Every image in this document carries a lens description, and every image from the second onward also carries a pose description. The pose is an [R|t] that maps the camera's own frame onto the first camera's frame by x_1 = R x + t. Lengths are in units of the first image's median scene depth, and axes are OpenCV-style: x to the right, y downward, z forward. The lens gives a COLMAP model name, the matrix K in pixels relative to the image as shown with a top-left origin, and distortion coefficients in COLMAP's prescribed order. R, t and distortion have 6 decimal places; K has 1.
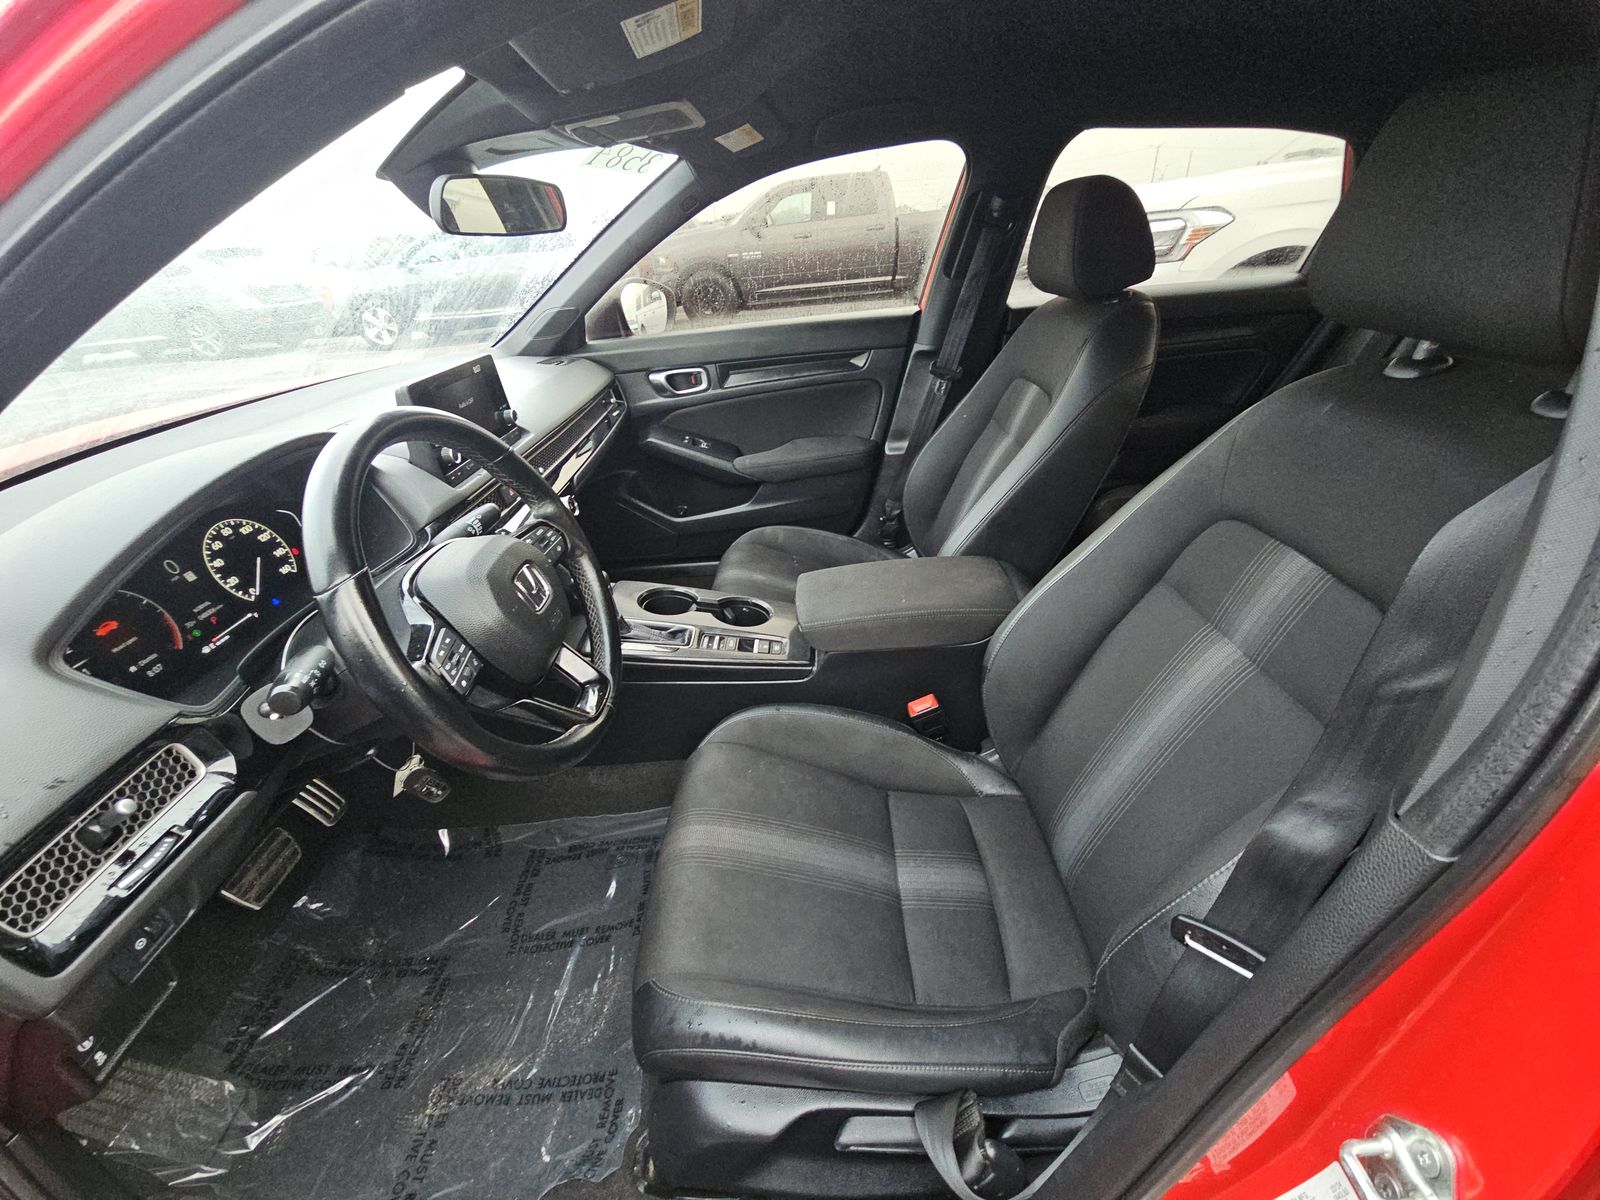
lens RADIAL K [[654.1, 0, 799.8], [0, 654.1, 595.6], [0, 0, 1]] dist [0.000193, -0.000695]
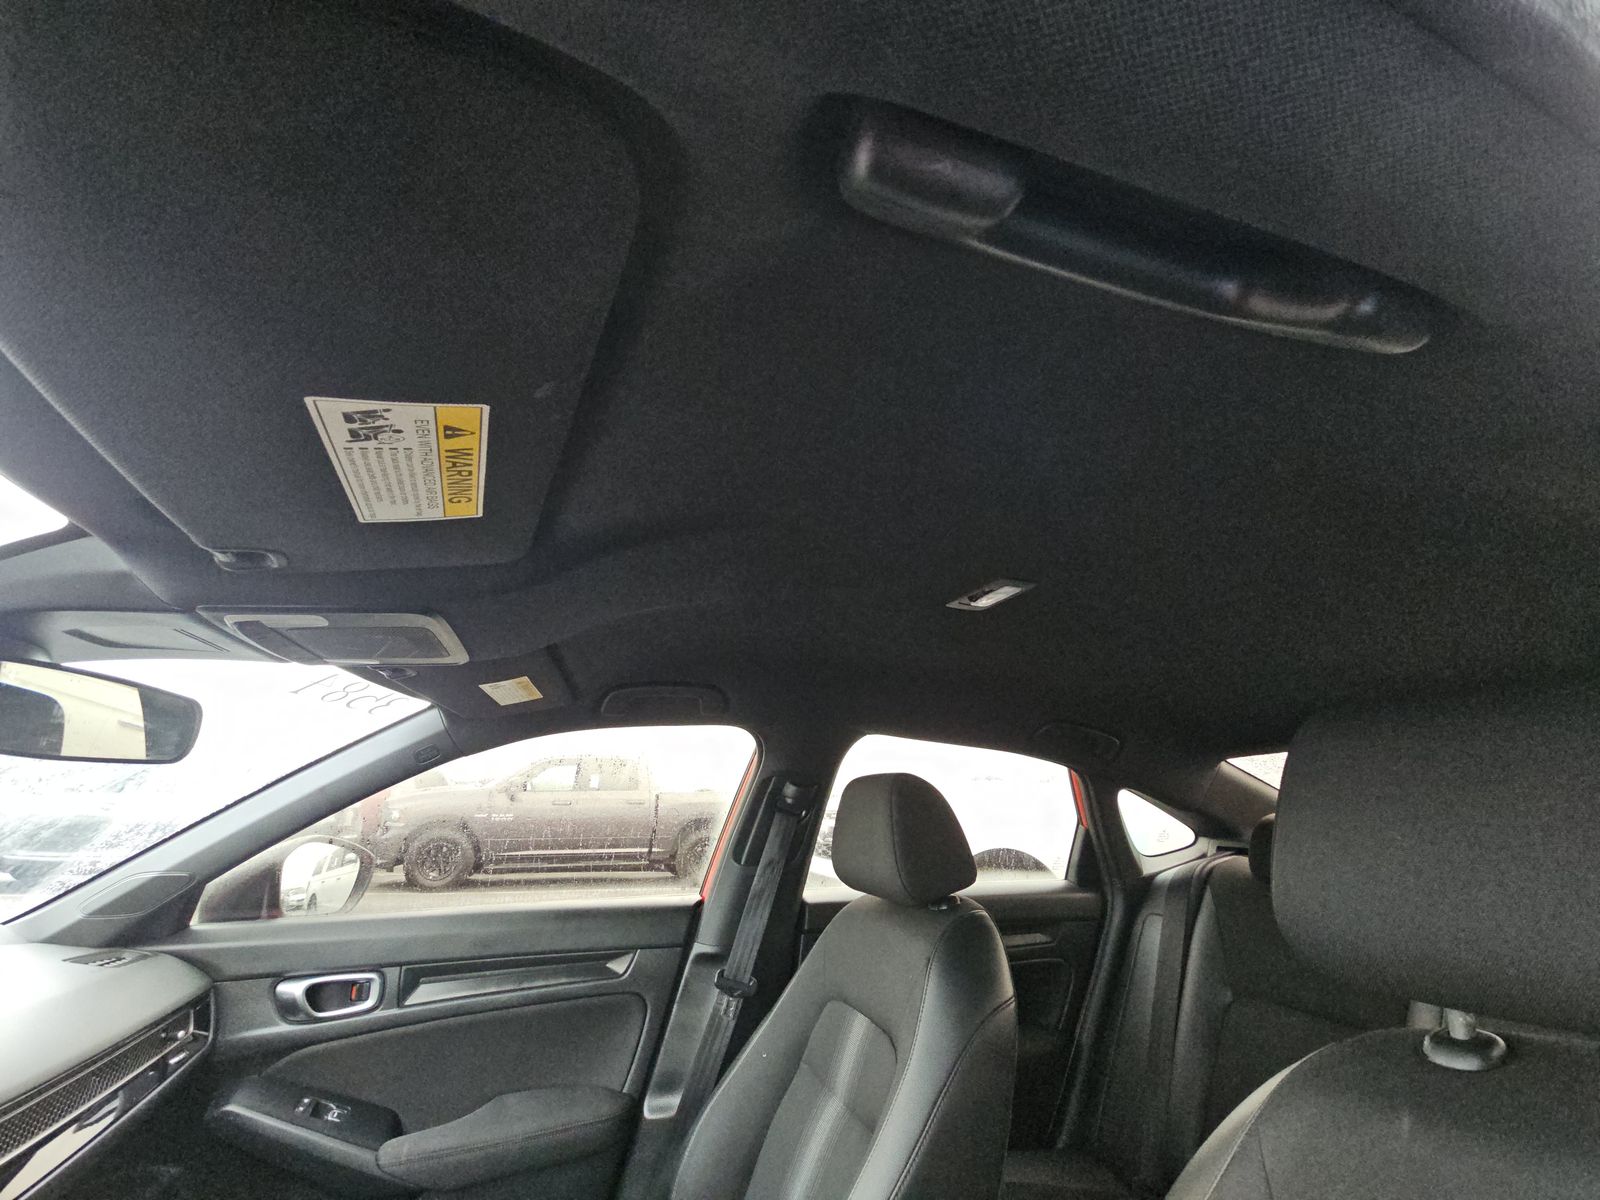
lens RADIAL K [[654.1, 0, 799.8], [0, 654.1, 595.6], [0, 0, 1]] dist [0.000193, -0.000695]
pose [[0.939996, 0.179548, 0.290120, -0.007260], [0.091035, 0.687515, -0.720441, -0.095795], [-0.328815, 0.703623, 0.629917, 0.174550]]
